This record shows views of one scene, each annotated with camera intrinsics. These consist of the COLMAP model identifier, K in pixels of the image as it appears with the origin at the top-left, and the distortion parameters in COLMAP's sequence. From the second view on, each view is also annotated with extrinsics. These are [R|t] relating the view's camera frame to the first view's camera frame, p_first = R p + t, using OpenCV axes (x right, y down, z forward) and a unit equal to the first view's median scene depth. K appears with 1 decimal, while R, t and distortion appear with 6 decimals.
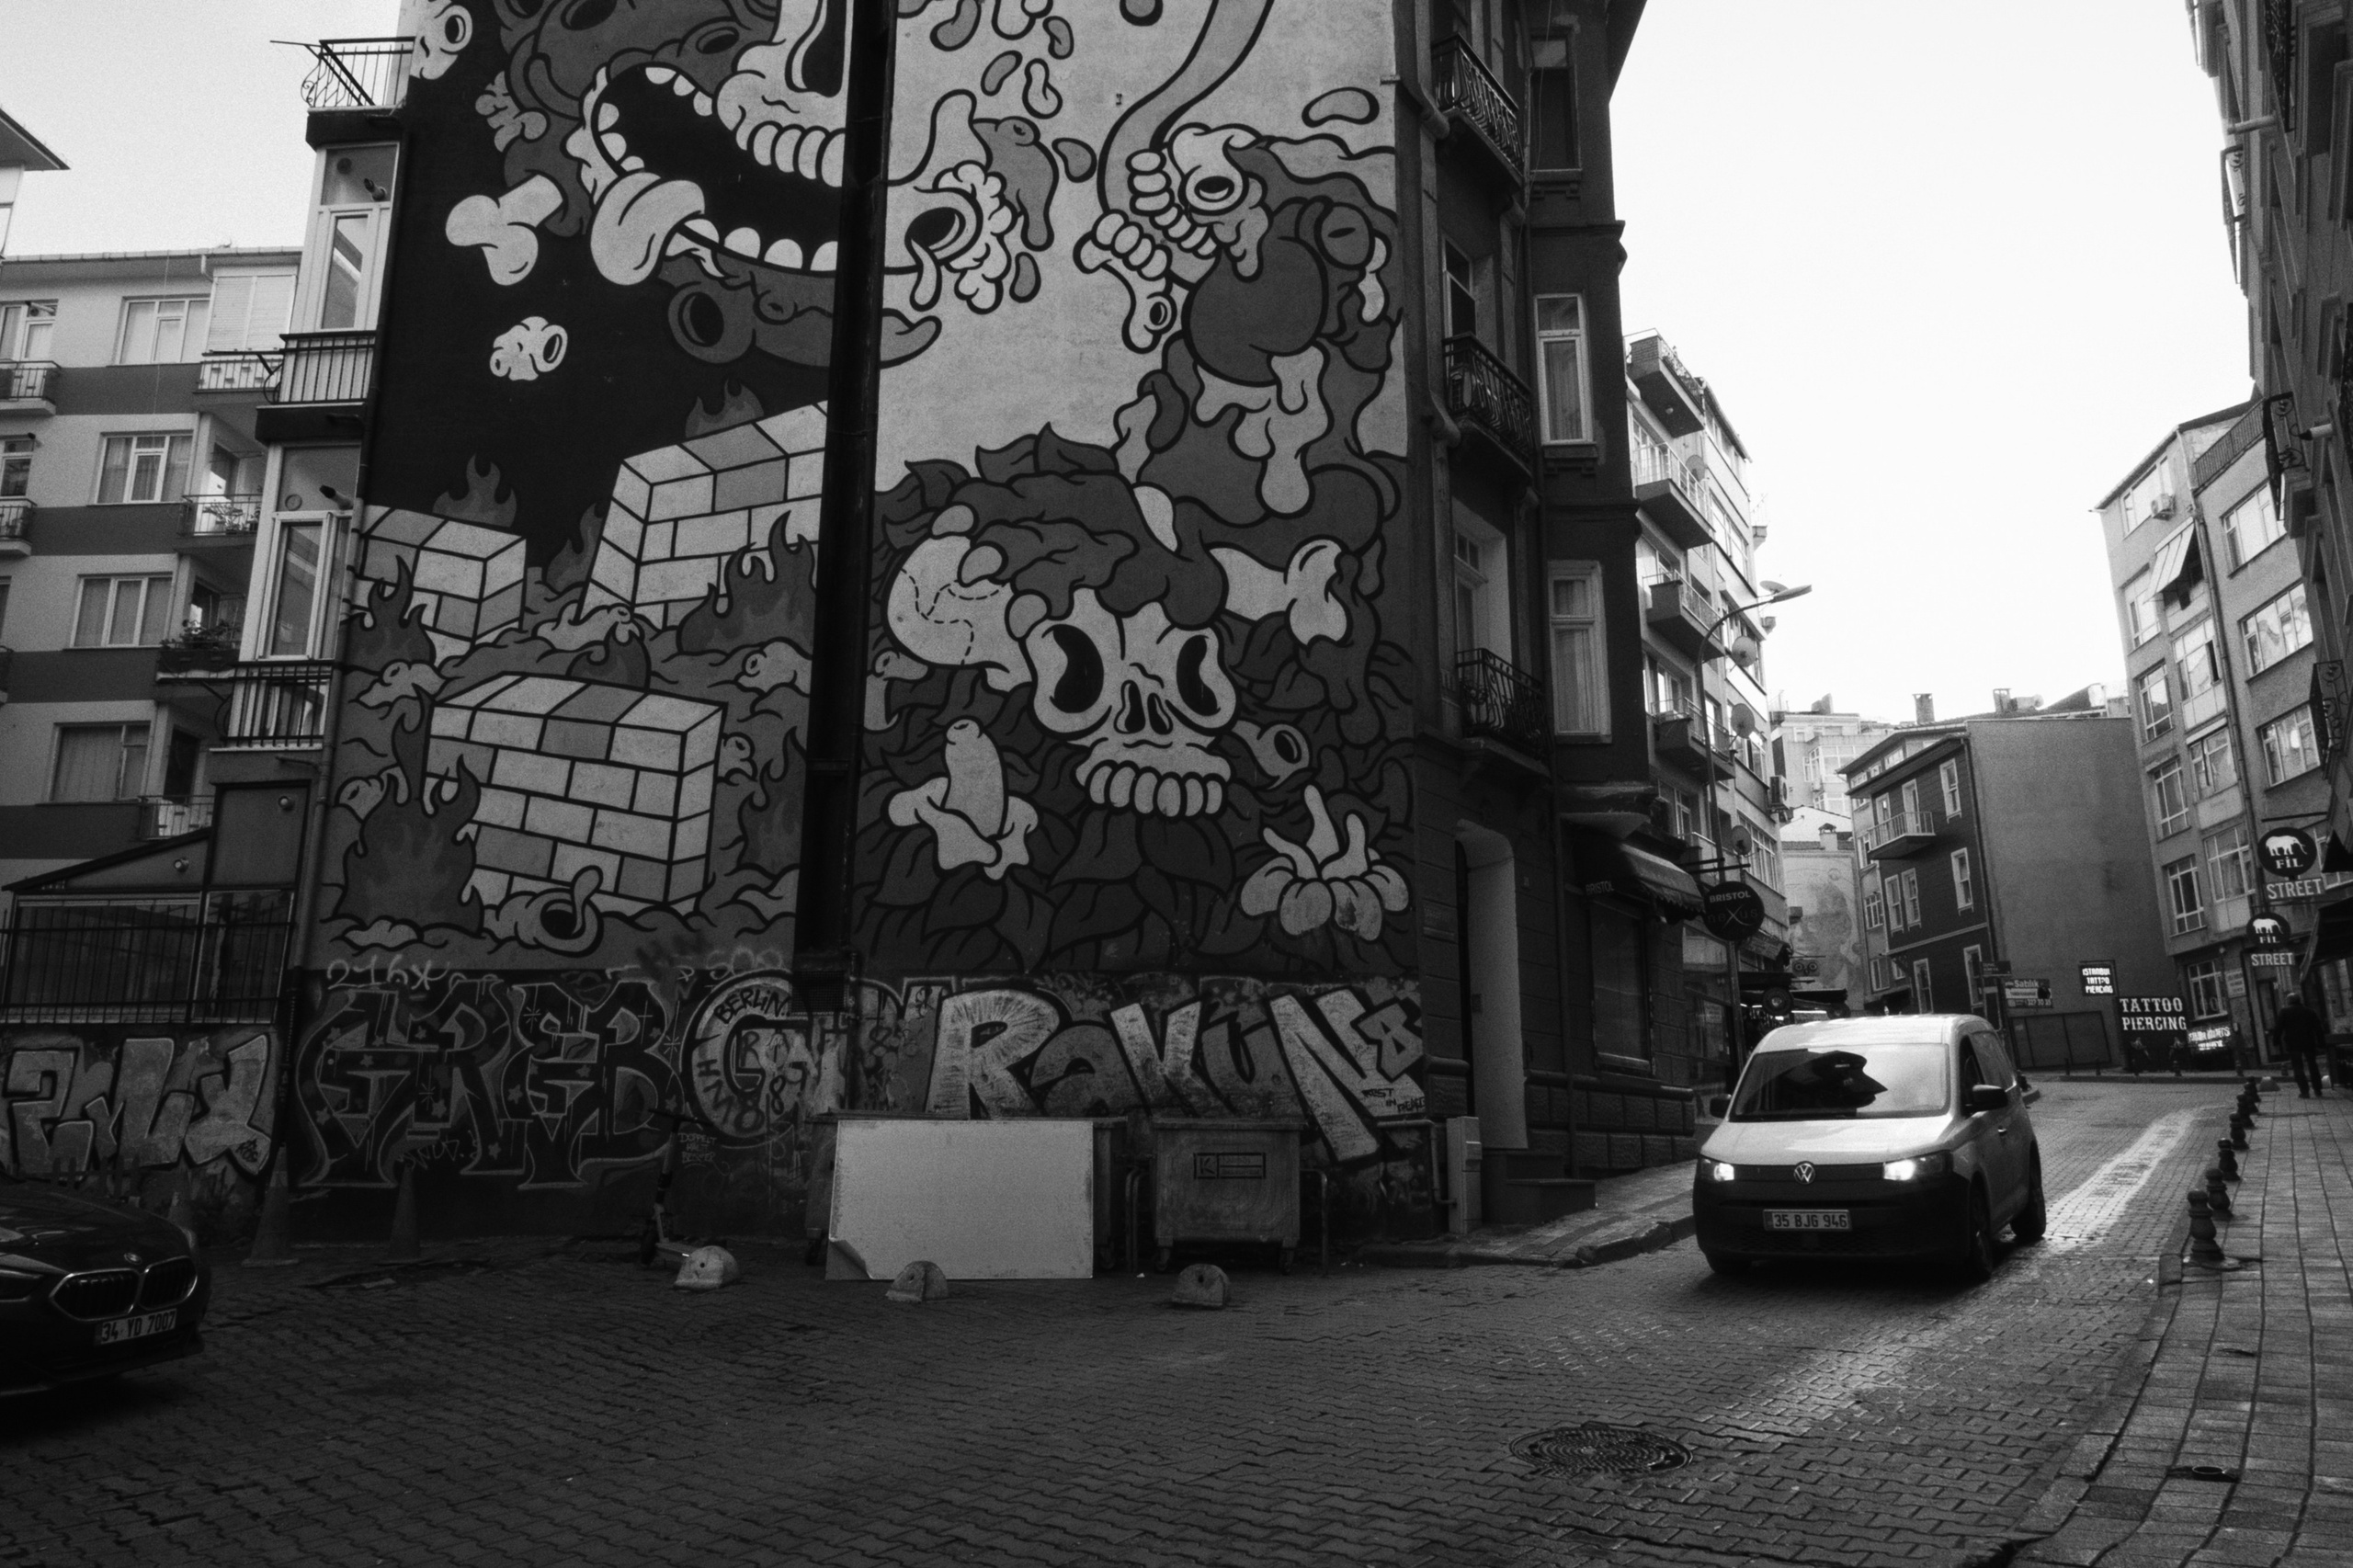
lens RADIAL K [[1583.3, 0, 1167.0], [0, 1583.3, 784.4], [0, 0, 1]] dist [0.025744, -0.028104]
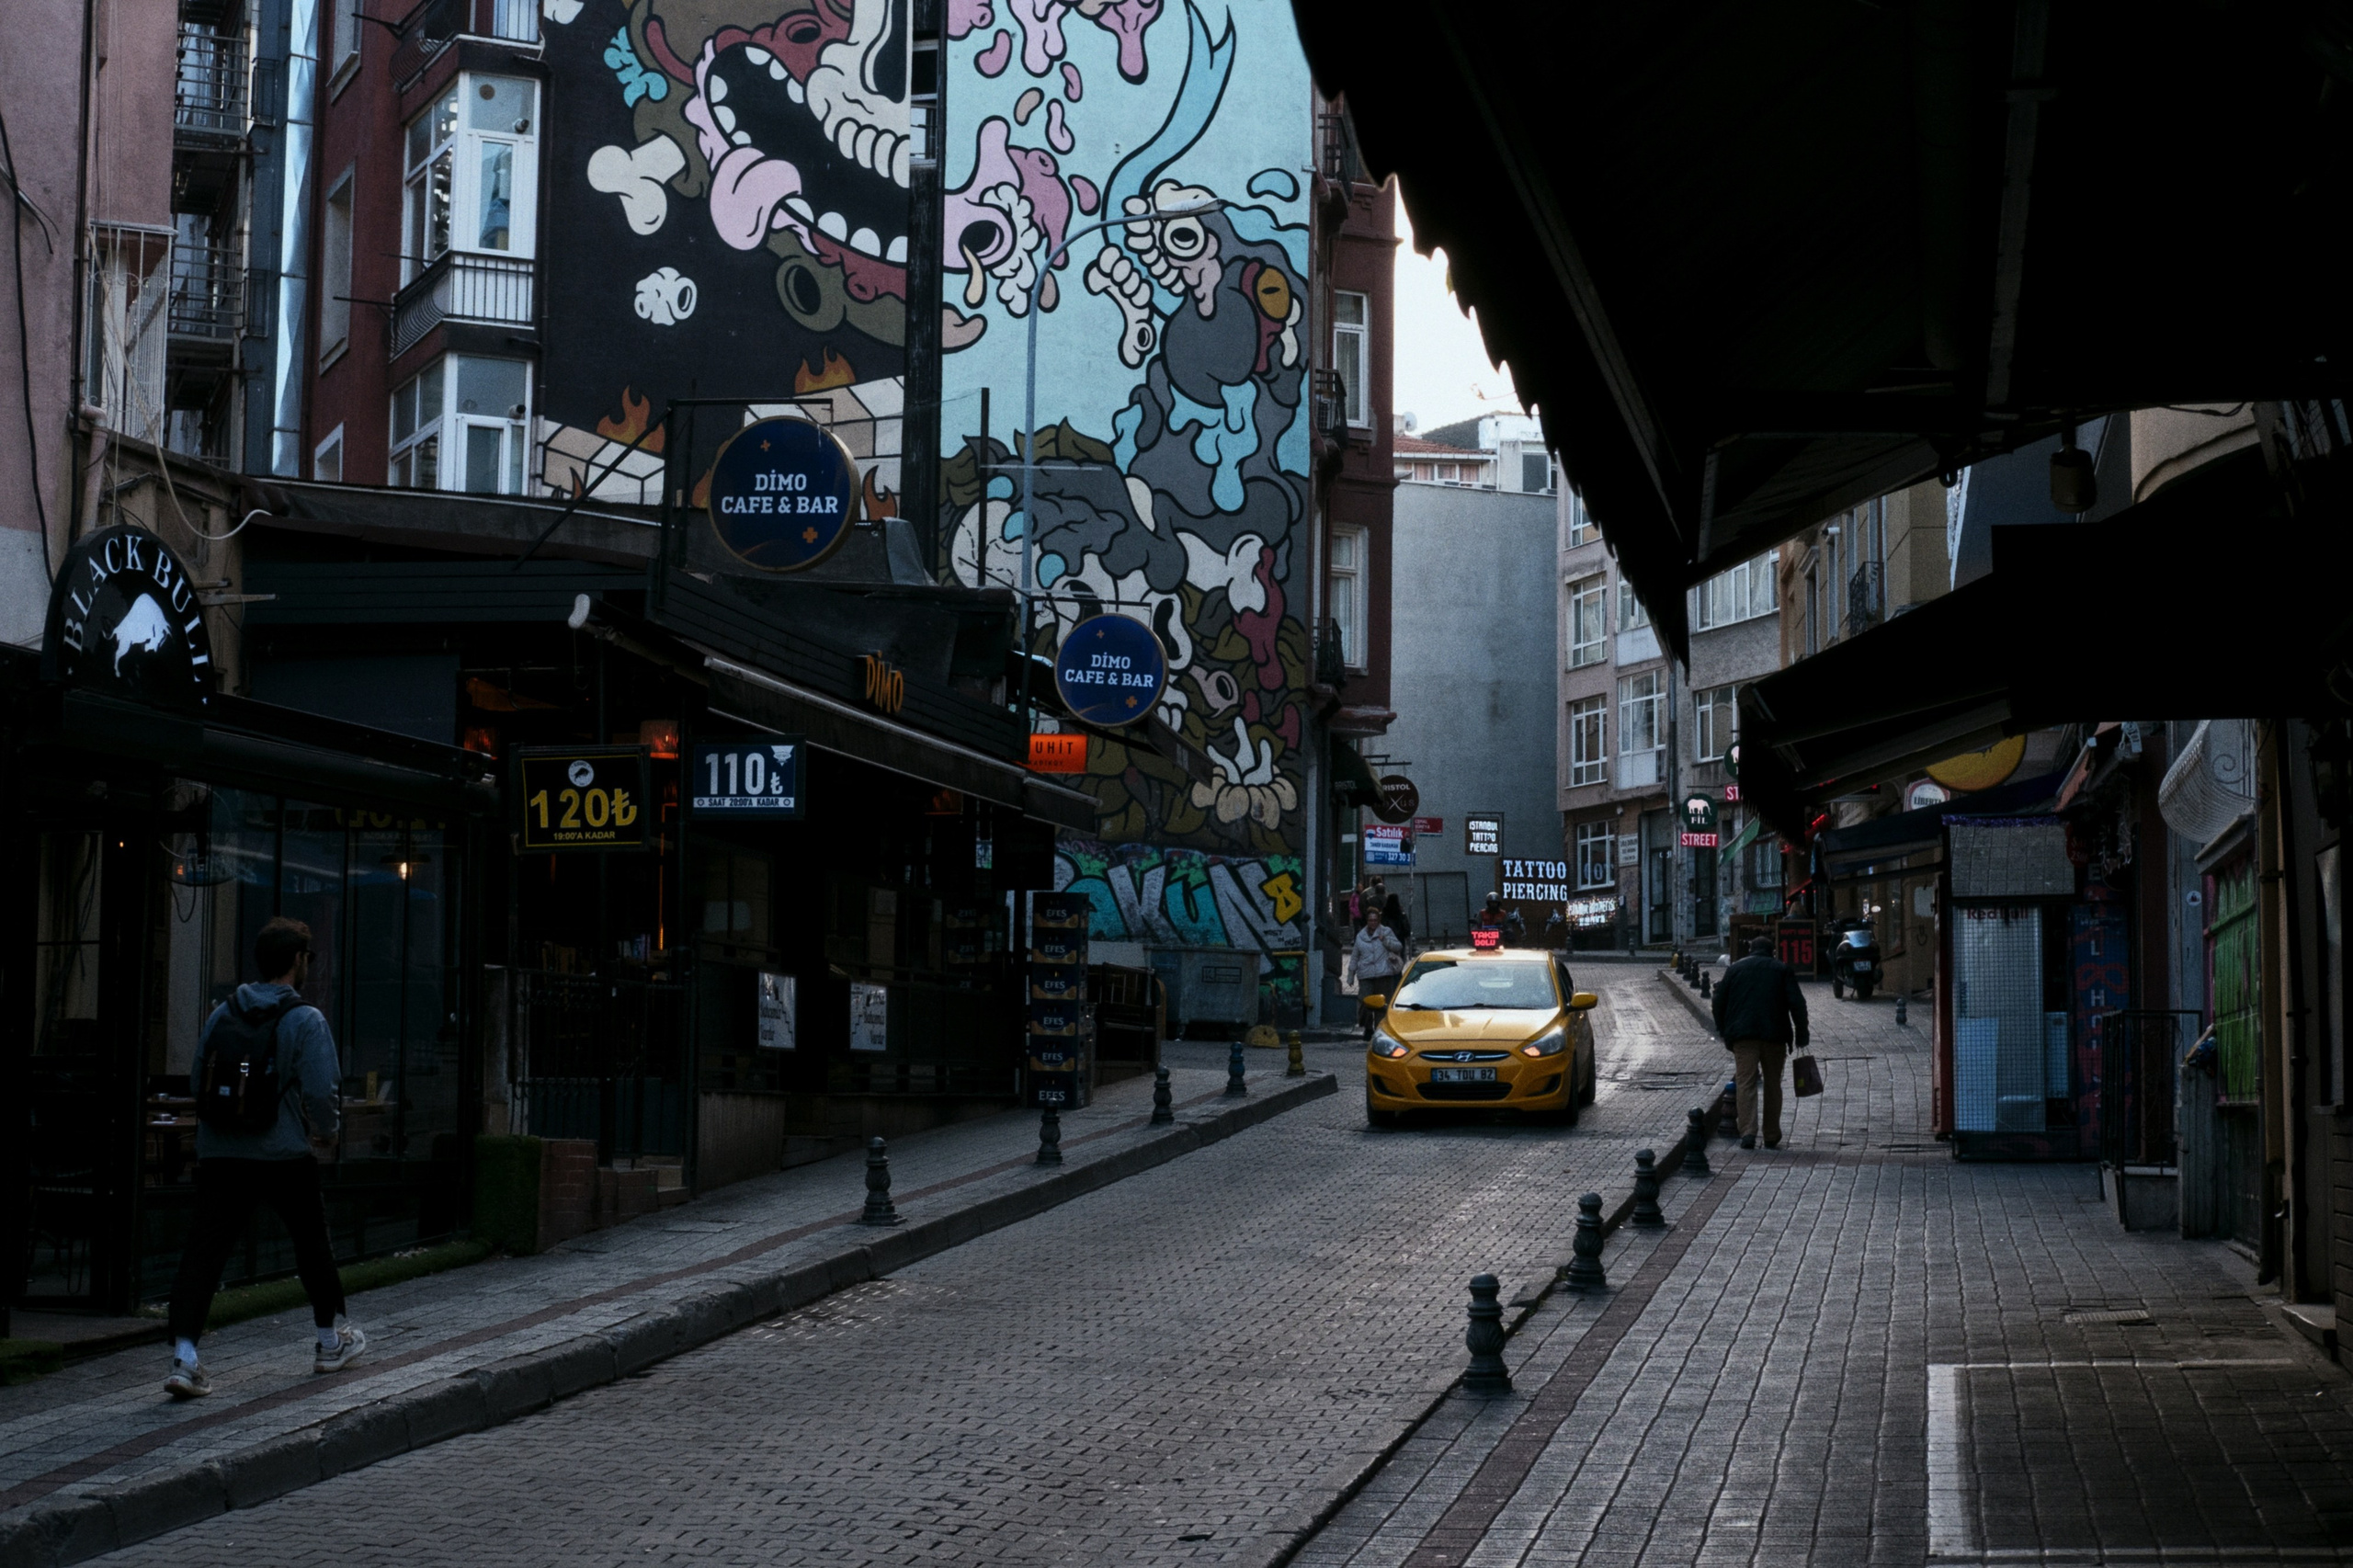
lens RADIAL K [[3704.2, 0, 1185.5], [0, 3704.2, 774.9], [0, 0, 1]] dist [-0.038490, 0.000000]
pose [[0.870719, 0.057921, 0.488358, -1.398045], [-0.124822, 0.986550, 0.105542, -0.260932], [-0.475676, -0.152855, 0.866238, -1.651862]]
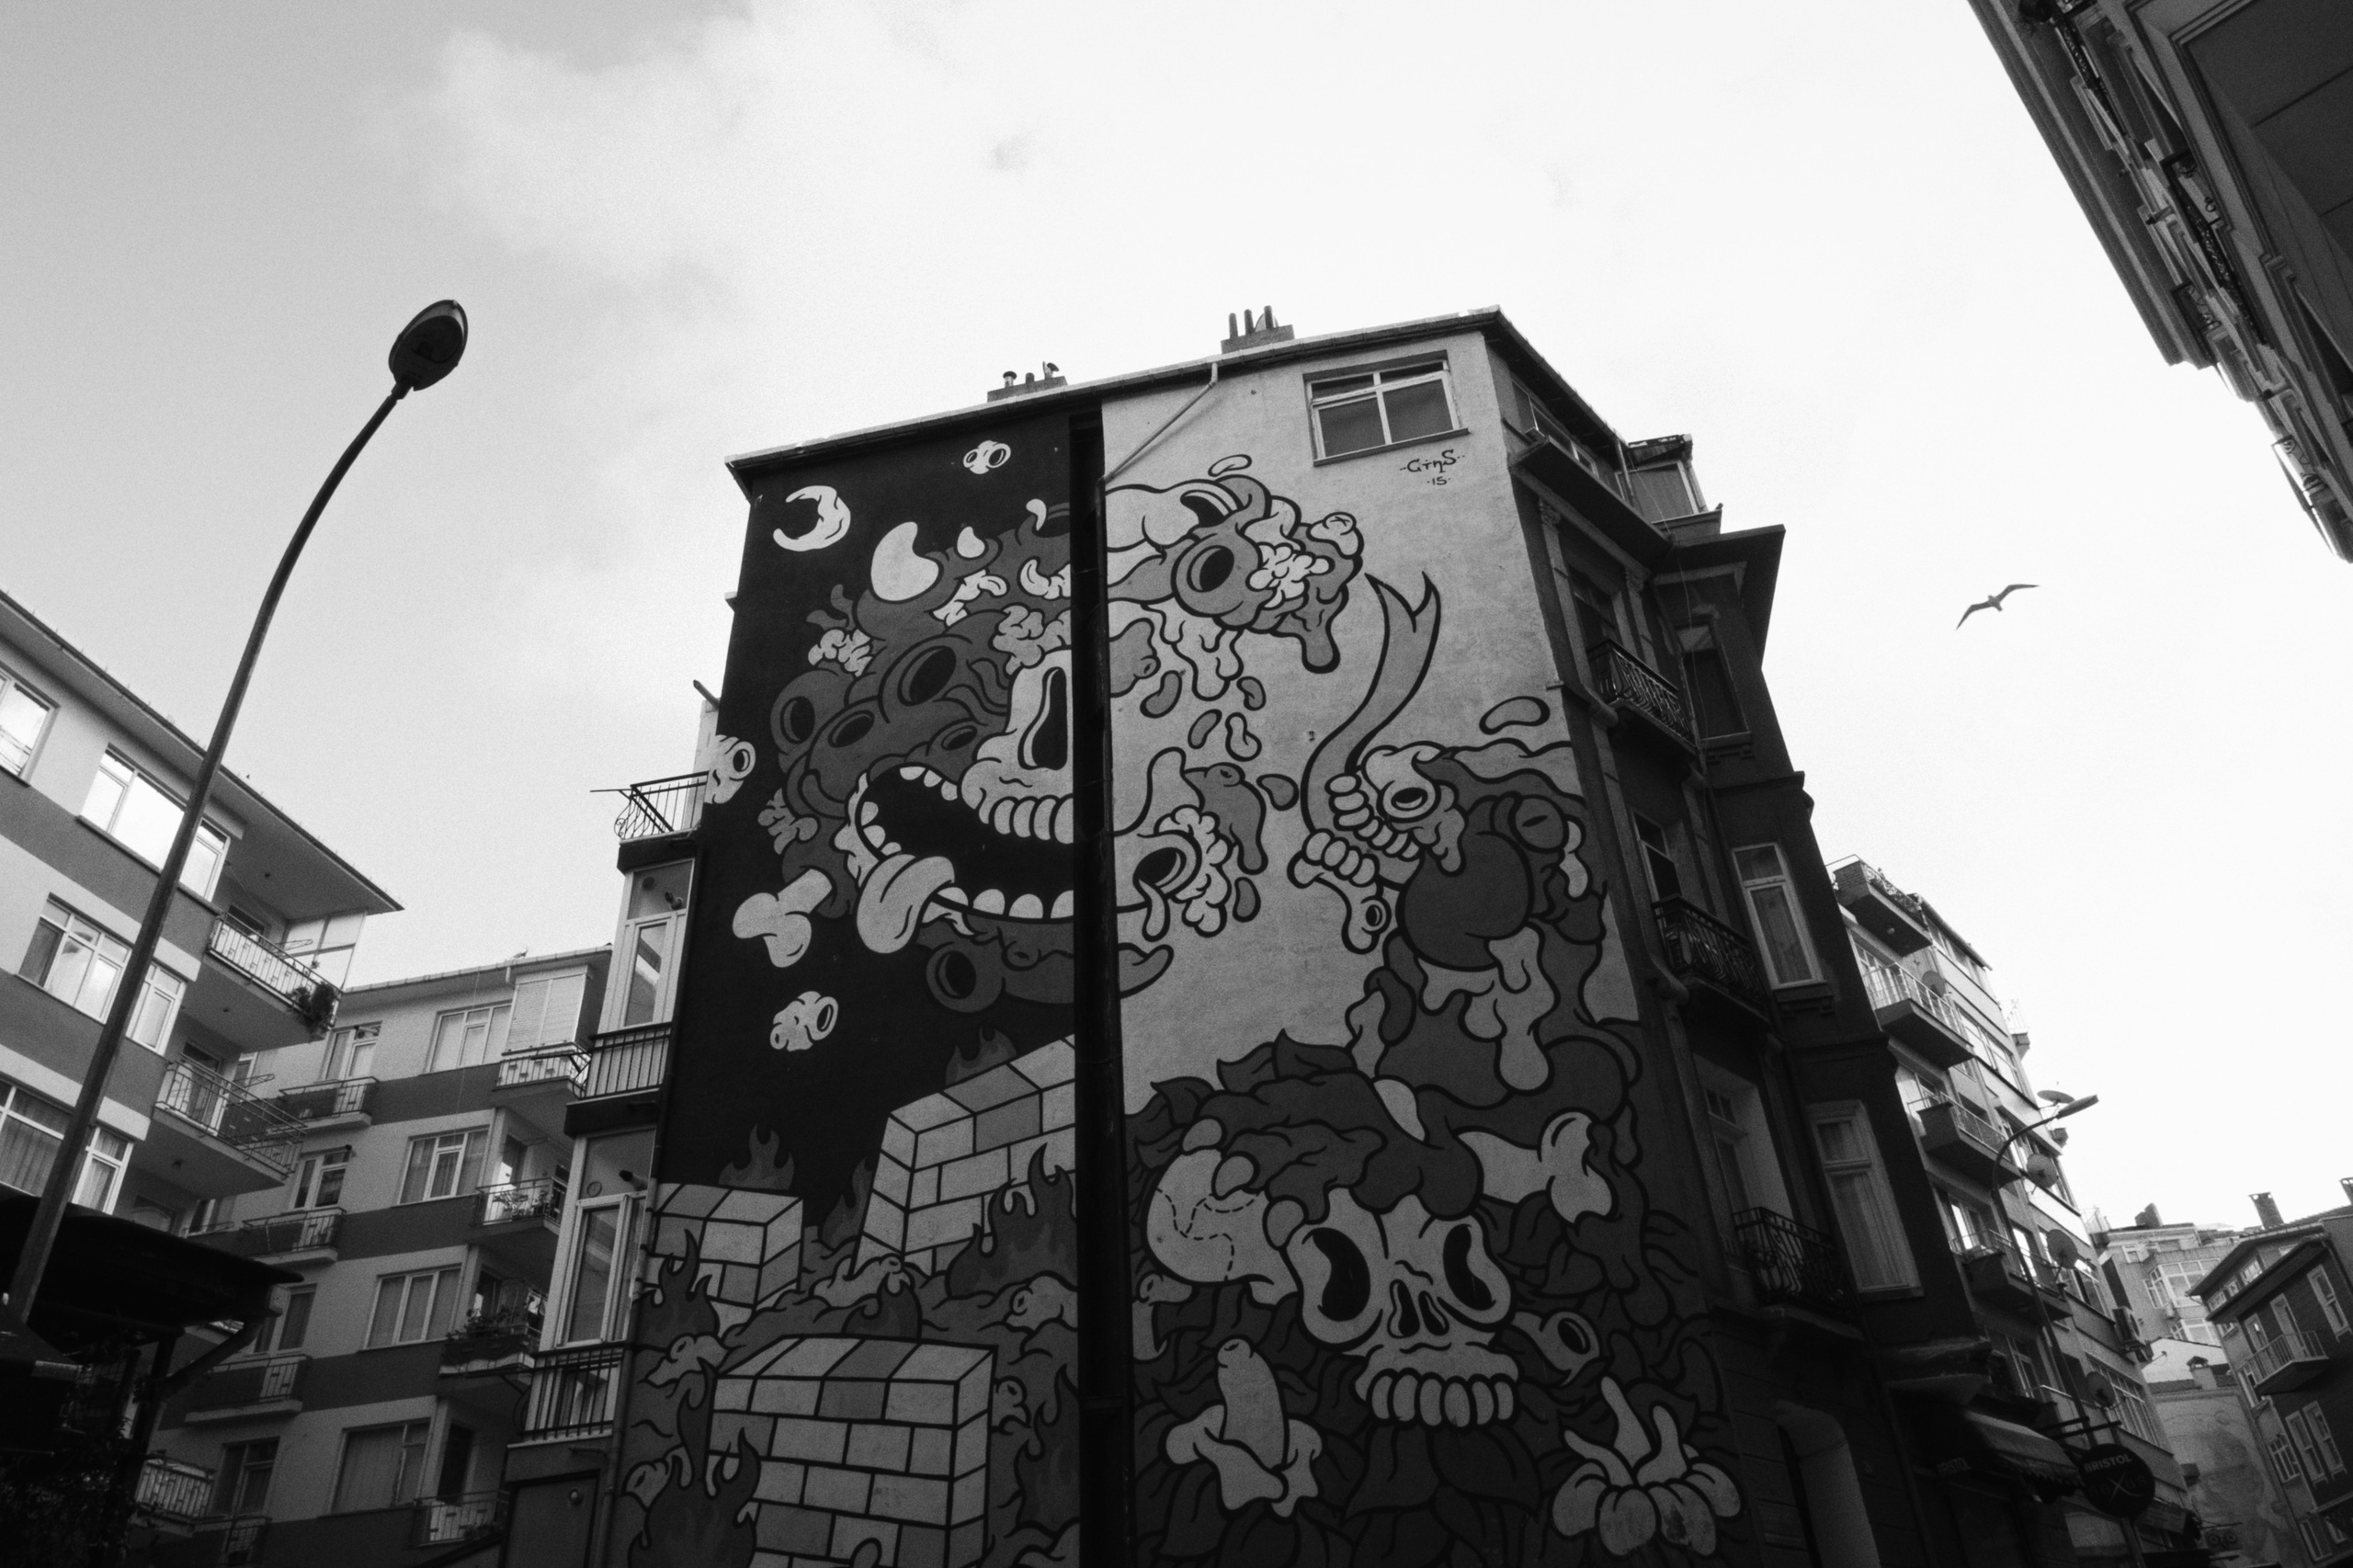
lens RADIAL K [[1583.3, 0, 1177.6], [0, 1583.3, 781.0], [0, 0, 1]] dist [0.025744, -0.028104]
pose [[0.985004, -0.137496, -0.104220, -0.011541], [0.090879, 0.926954, -0.364003, -0.006295], [0.146656, 0.349073, 0.925548, -0.030343]]
